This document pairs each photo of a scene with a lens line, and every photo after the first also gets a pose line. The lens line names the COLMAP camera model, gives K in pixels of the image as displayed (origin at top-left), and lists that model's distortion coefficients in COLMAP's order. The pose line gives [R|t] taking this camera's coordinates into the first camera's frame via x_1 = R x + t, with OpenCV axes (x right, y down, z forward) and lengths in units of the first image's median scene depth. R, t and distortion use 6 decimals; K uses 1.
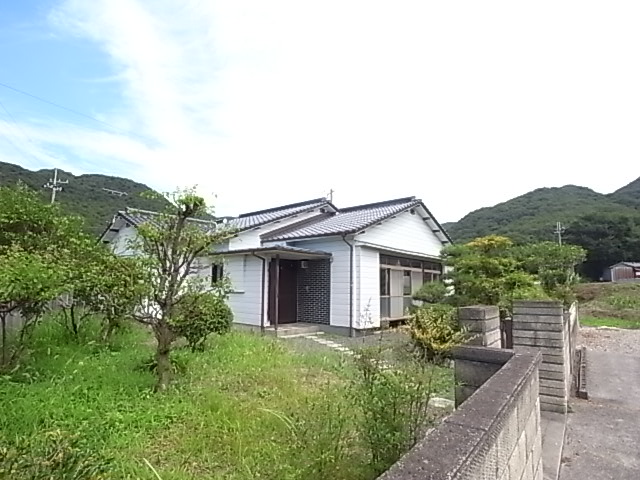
lens RADIAL K [[358.1, 0, 306.4], [0, 358.1, 243.2], [0, 0, 1]] dist [-0.072206, 0.018995]
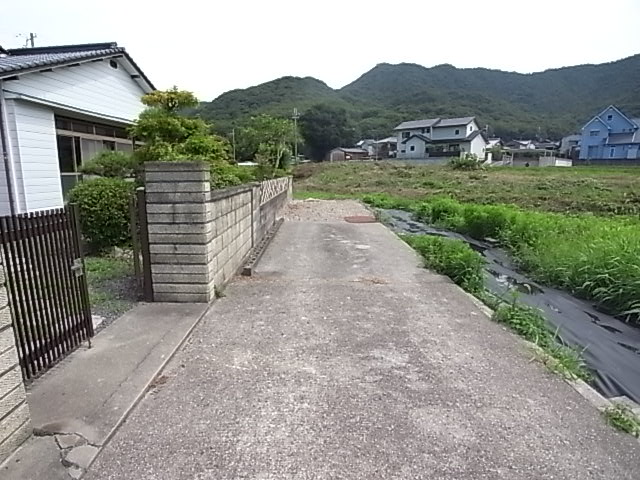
lens RADIAL K [[358.1, 0, 306.4], [0, 358.1, 243.2], [0, 0, 1]] dist [-0.072206, 0.018995]
pose [[0.794054, -0.131212, 0.593517, 0.131197], [-0.067839, 0.951194, 0.301045, 0.026853], [-0.604050, -0.279309, 0.746398, 0.075375]]
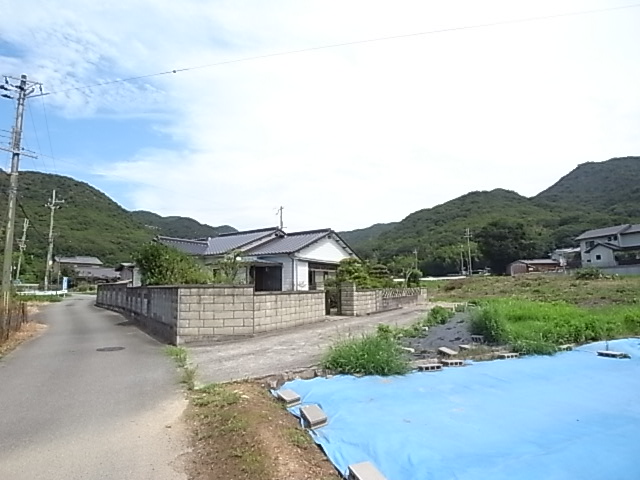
lens RADIAL K [[358.1, 0, 306.4], [0, 358.1, 243.2], [0, 0, 1]] dist [-0.072206, 0.018995]
pose [[0.990156, -0.006986, 0.139796, -0.051464], [0.006718, 0.999975, 0.002387, -0.062817], [-0.139809, -0.001424, 0.990177, -0.676357]]
